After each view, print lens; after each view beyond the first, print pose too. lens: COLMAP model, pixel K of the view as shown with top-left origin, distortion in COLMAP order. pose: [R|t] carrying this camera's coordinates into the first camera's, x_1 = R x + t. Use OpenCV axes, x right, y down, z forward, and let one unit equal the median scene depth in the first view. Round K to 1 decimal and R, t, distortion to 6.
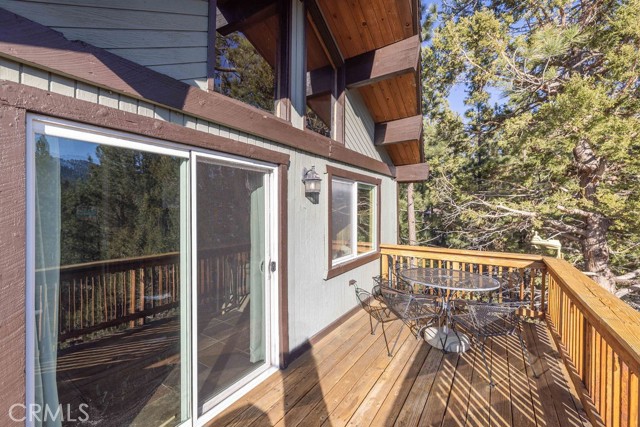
lens RADIAL K [[282.6, 0, 315.4], [0, 282.6, 211.2], [0, 0, 1]] dist [0.001616, -0.000067]
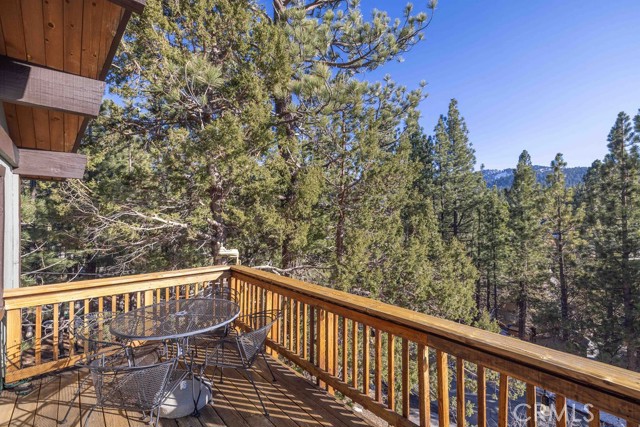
lens RADIAL K [[282.6, 0, 317.7], [0, 282.6, 216.6], [0, 0, 1]] dist [0.001616, -0.000067]
pose [[0.262839, 0.005070, 0.964826, -0.129522], [0.007474, 0.999945, -0.007291, -0.014871], [-0.964811, 0.009128, 0.262787, 0.333210]]
